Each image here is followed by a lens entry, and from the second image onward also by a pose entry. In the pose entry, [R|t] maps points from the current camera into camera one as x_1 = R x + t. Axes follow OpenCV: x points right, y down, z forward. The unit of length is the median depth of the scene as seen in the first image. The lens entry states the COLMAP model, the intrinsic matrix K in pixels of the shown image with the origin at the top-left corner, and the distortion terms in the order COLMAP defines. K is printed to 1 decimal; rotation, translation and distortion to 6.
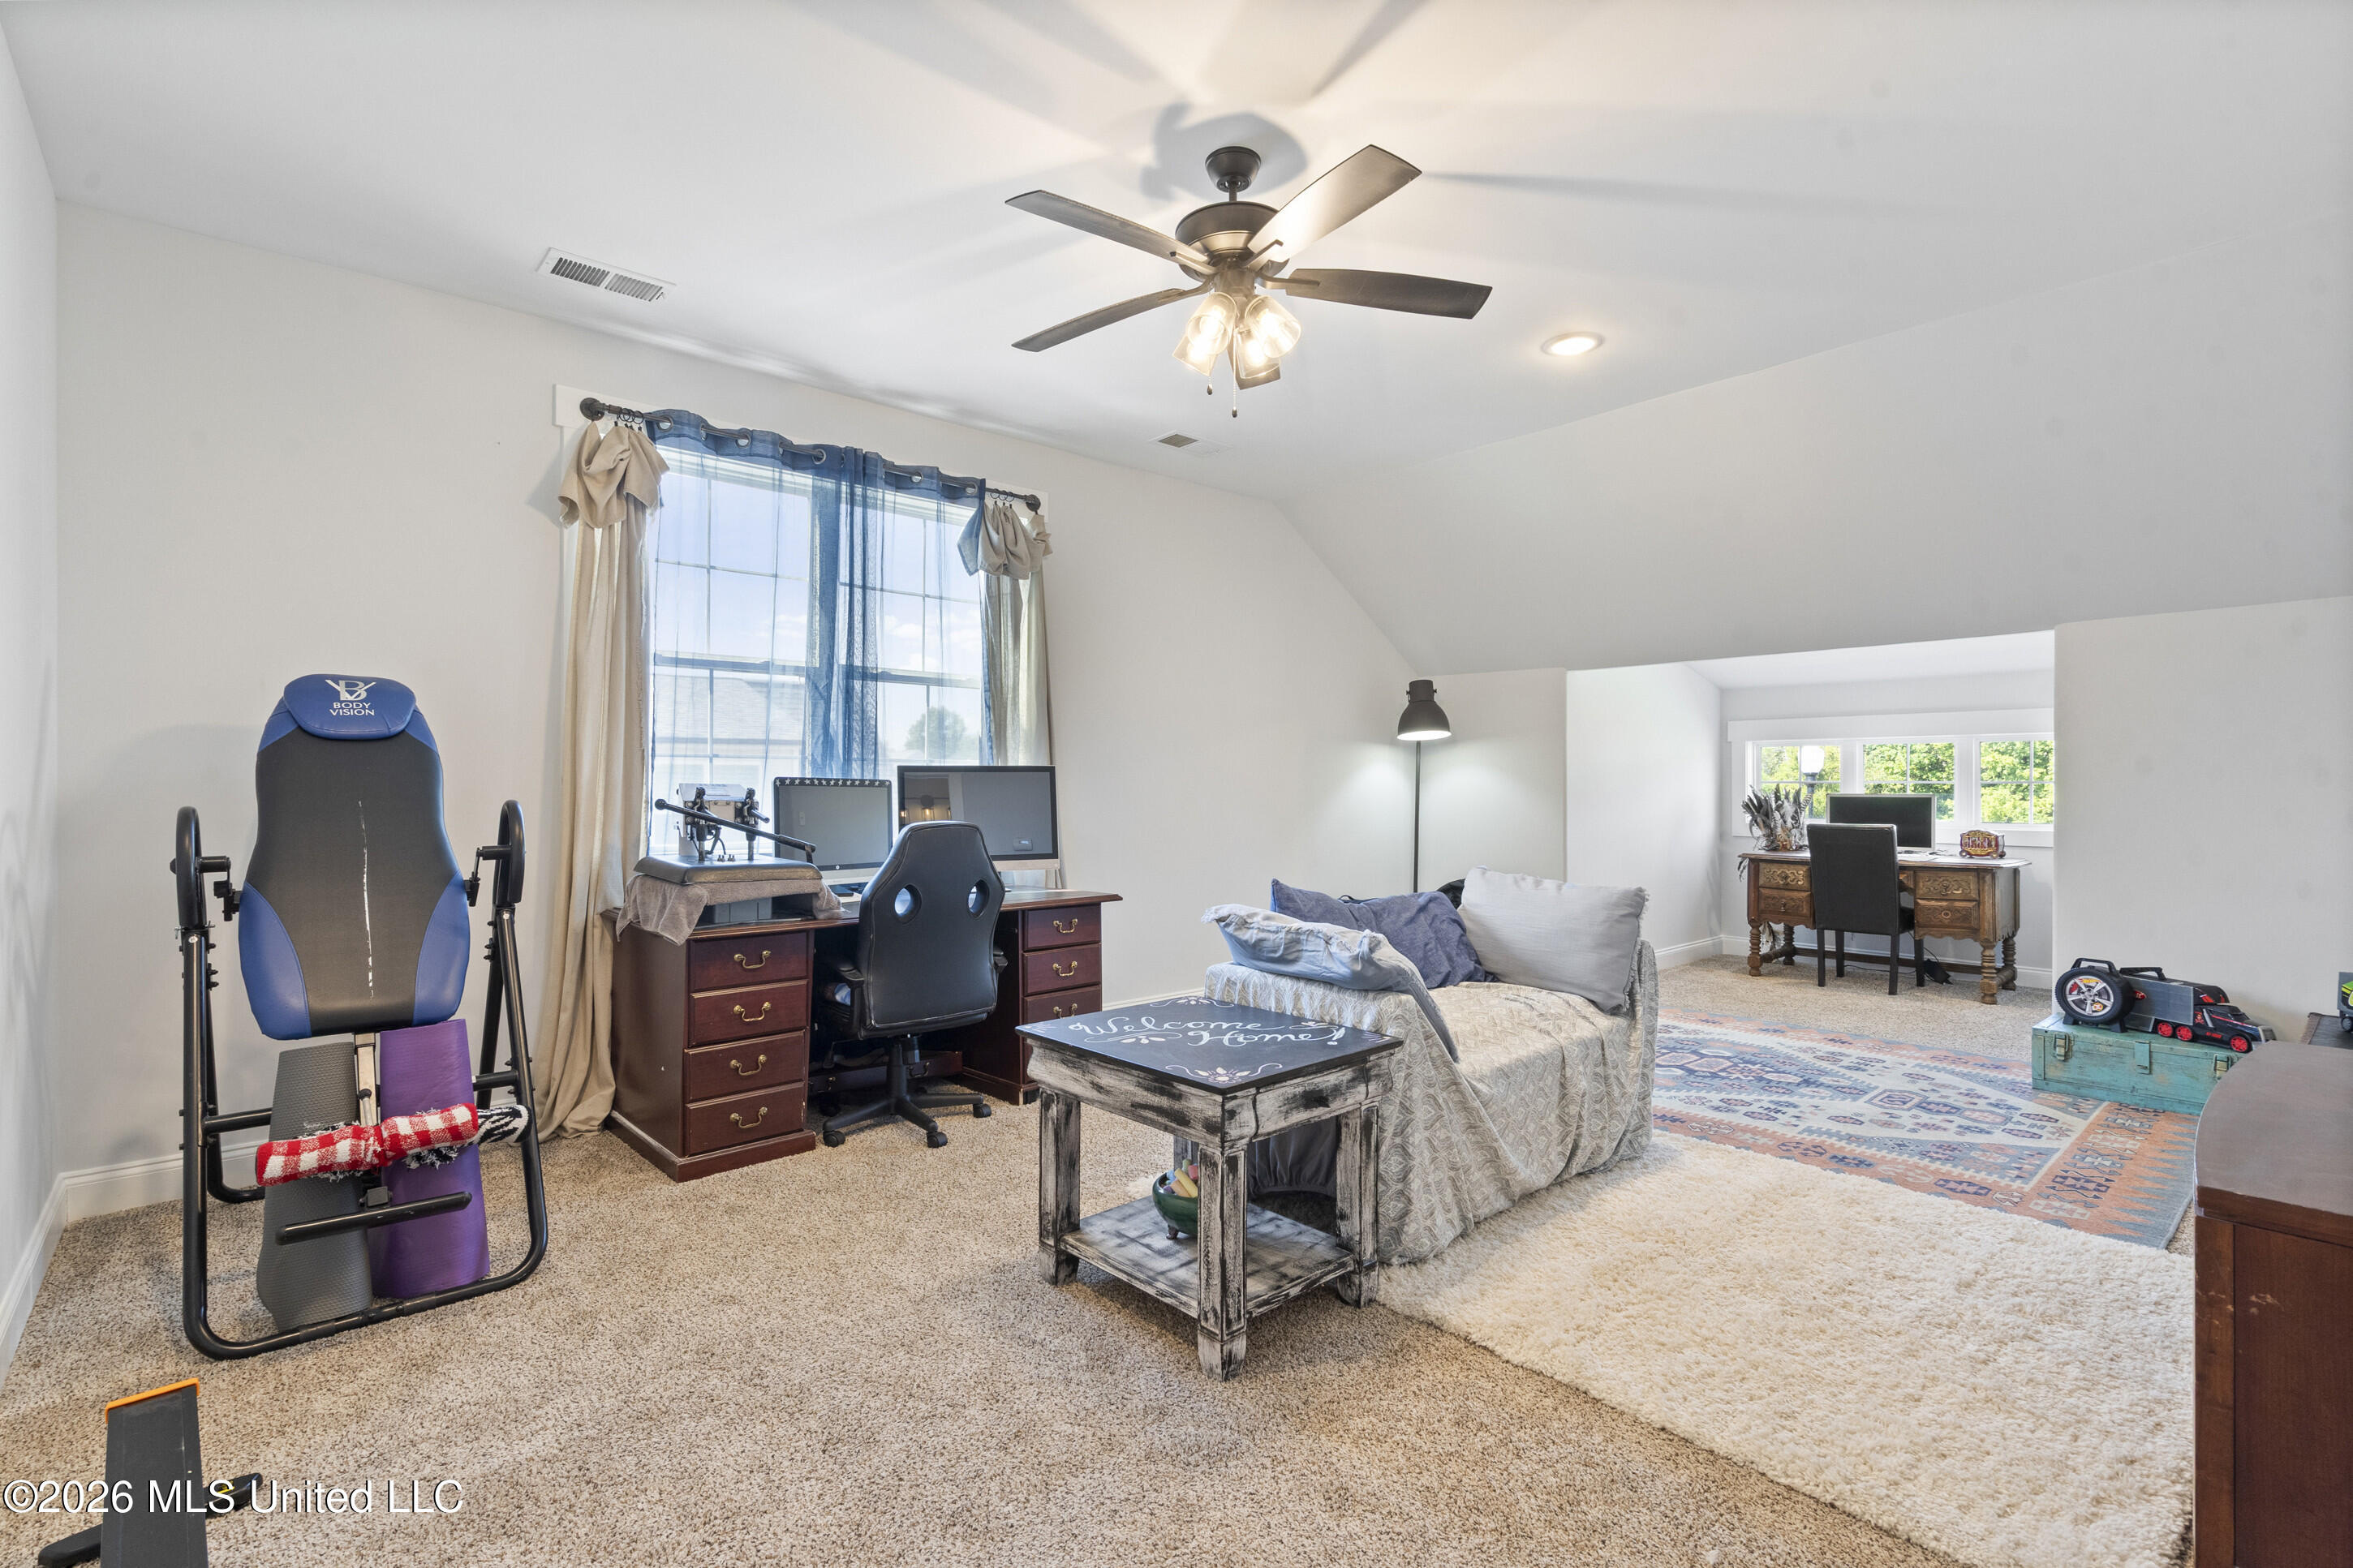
lens RADIAL K [[1071.3, 0, 1160.3], [0, 1071.3, 786.4], [0, 0, 1]] dist [-0.000493, 0.000480]
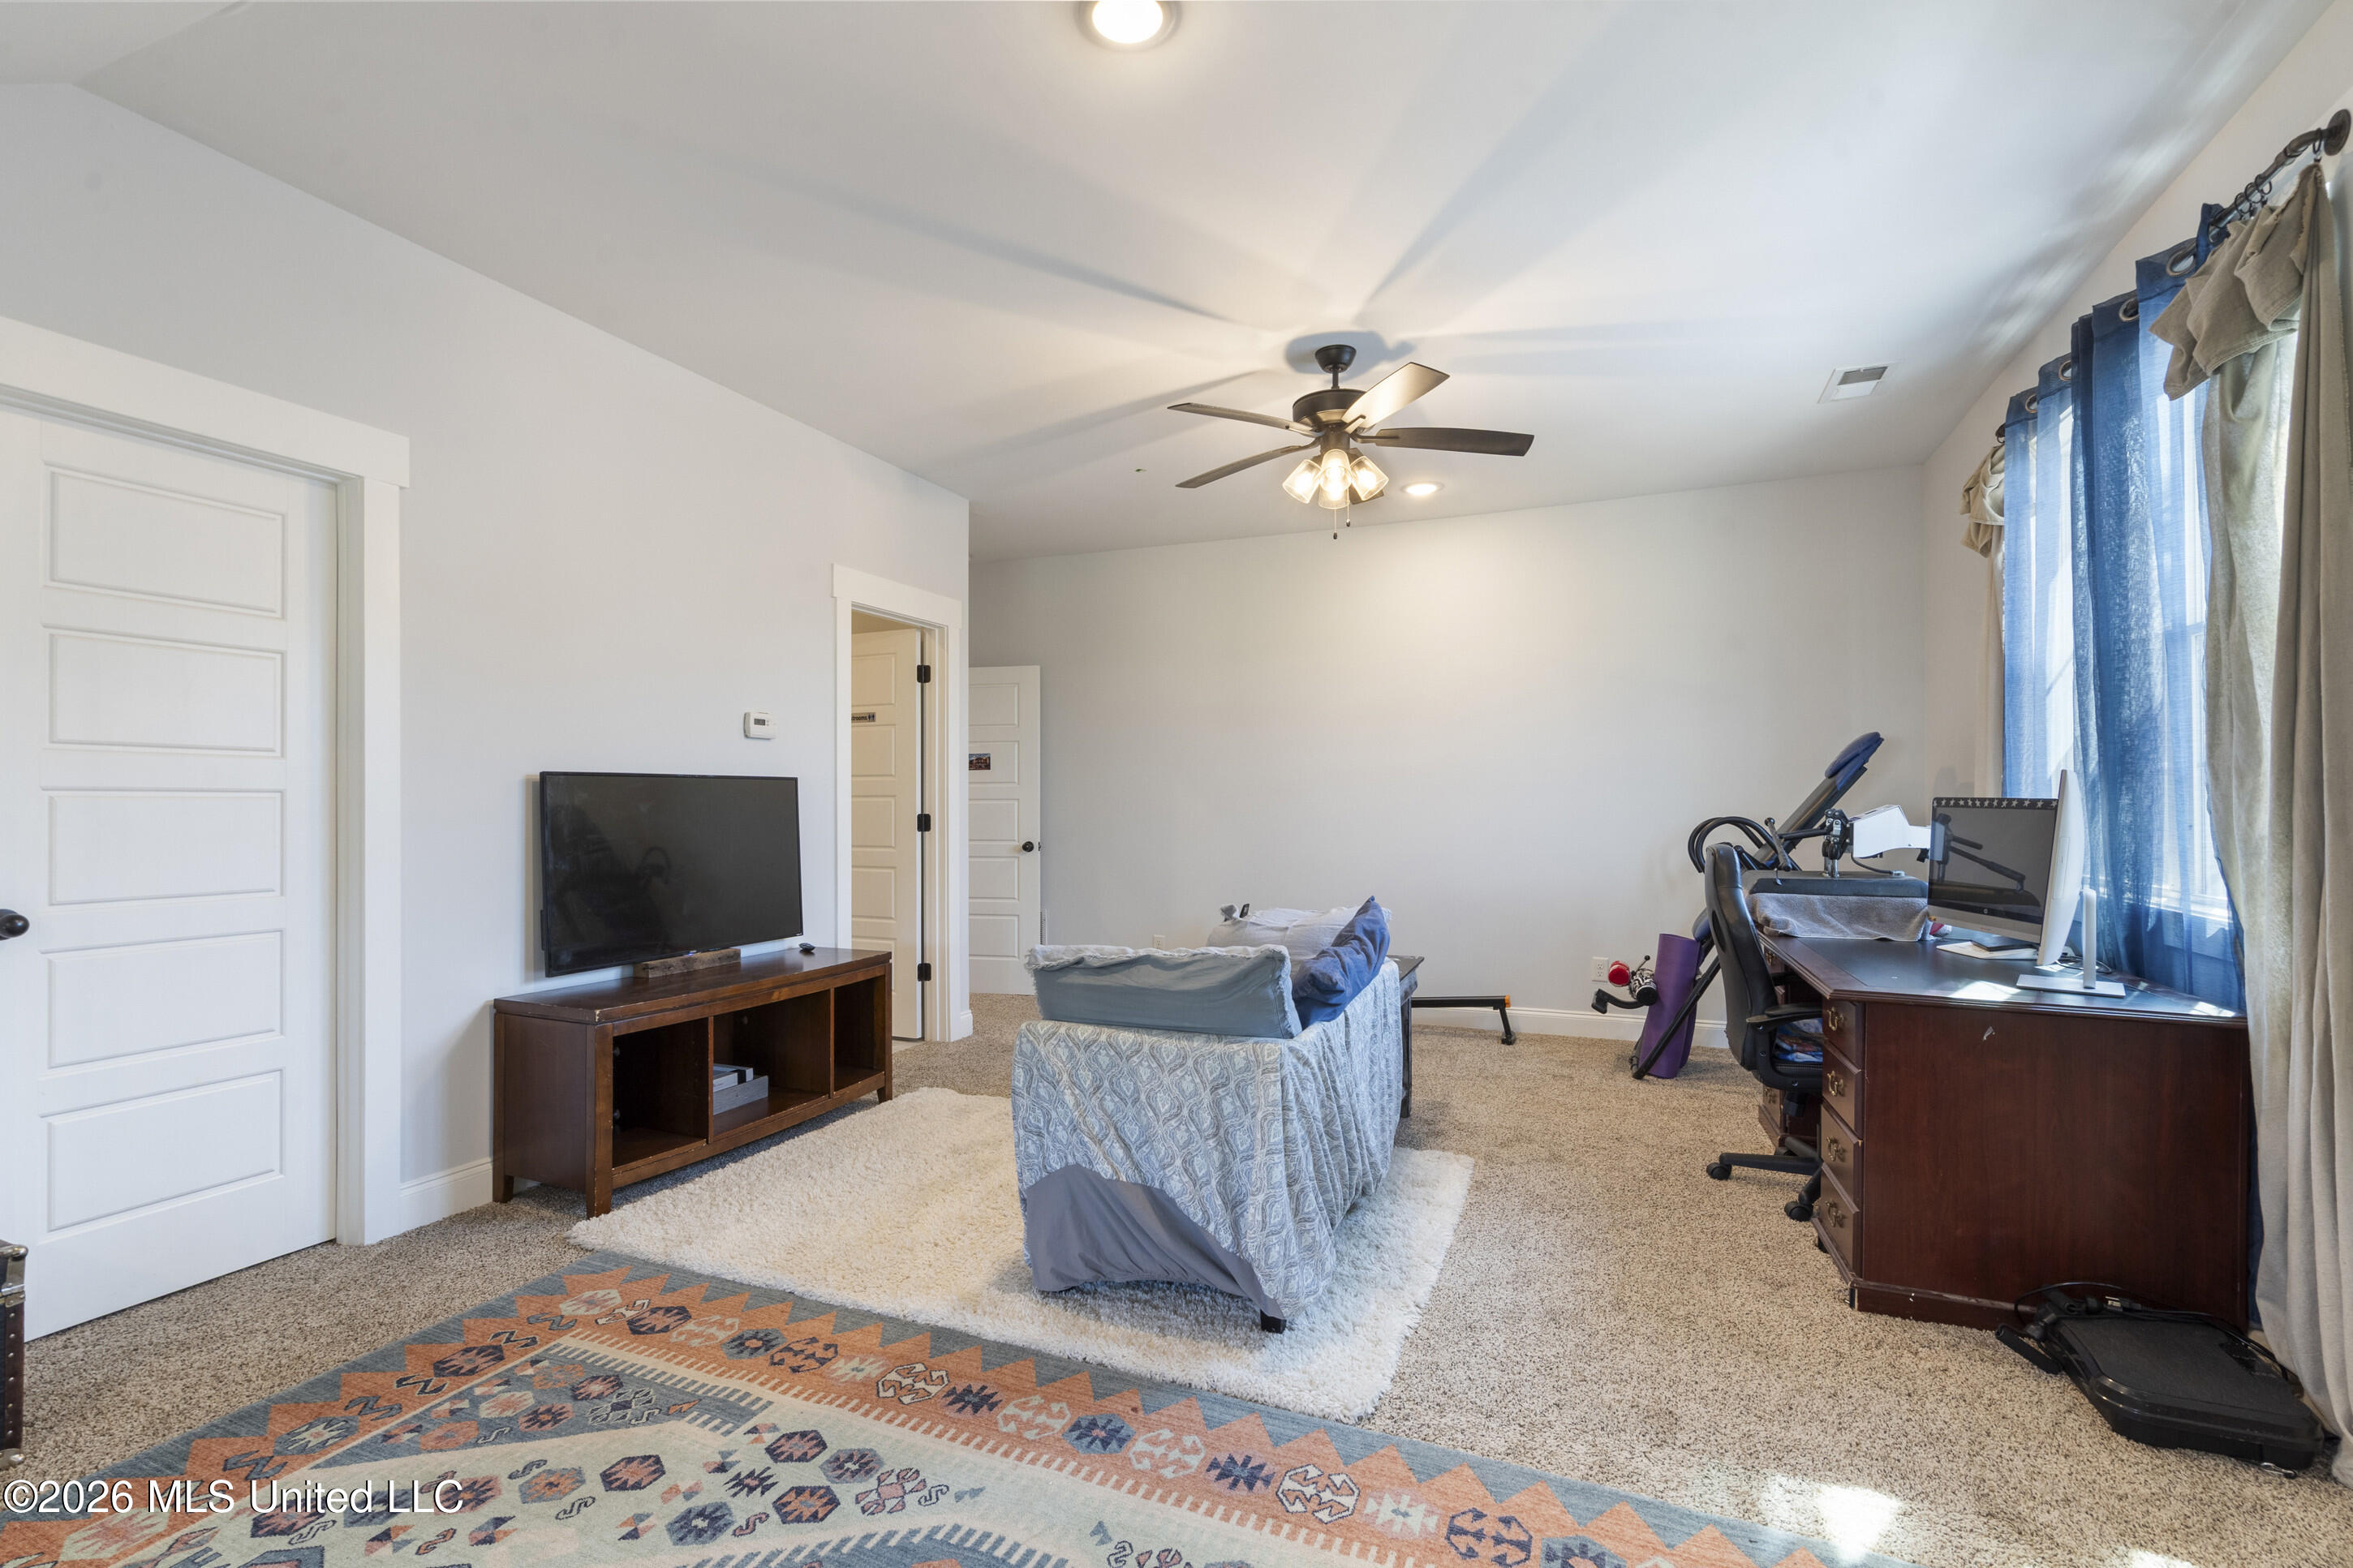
lens RADIAL K [[1071.3, 0, 1172.6], [0, 1071.3, 792.9], [0, 0, 1]] dist [-0.000493, 0.000480]
pose [[-0.893792, -0.003511, -0.448467, 0.631758], [0.003021, 0.999900, -0.013851, -0.001753], [0.448471, -0.013735, -0.893692, 1.551360]]
